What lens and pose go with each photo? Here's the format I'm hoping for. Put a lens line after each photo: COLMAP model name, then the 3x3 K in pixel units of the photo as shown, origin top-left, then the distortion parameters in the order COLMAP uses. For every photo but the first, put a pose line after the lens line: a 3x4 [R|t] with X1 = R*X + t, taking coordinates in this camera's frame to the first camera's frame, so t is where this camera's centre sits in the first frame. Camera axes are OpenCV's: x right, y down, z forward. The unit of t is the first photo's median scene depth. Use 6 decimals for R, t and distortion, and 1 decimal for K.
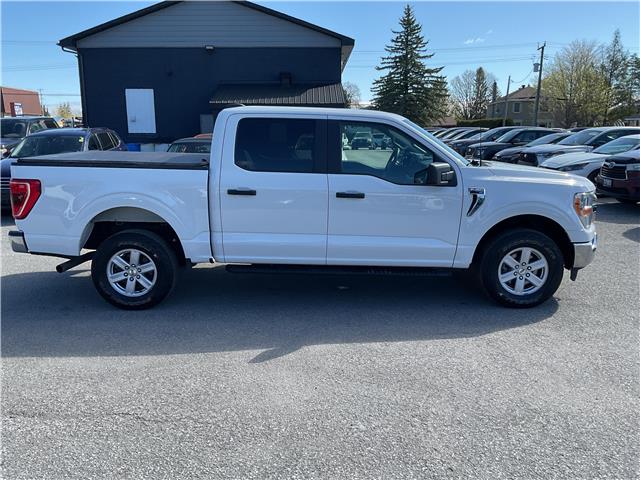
lens RADIAL K [[529.4, 0, 320.0], [0, 529.4, 240.0], [0, 0, 1]] dist [0.042284, -0.093380]
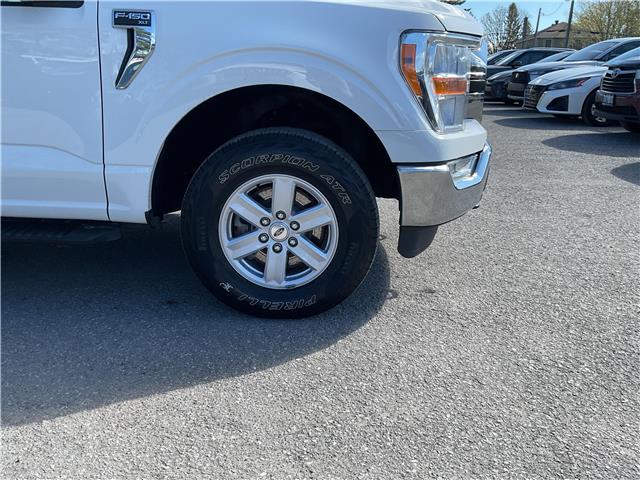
lens RADIAL K [[525.5, 0, 320.0], [0, 525.5, 240.0], [0, 0, 1]] dist [0.072262, -0.126474]
pose [[0.998687, 0.019155, -0.047514, 0.431273], [-0.014412, 0.995059, 0.098238, 0.023524], [0.049161, -0.097424, 0.994028, 0.592214]]
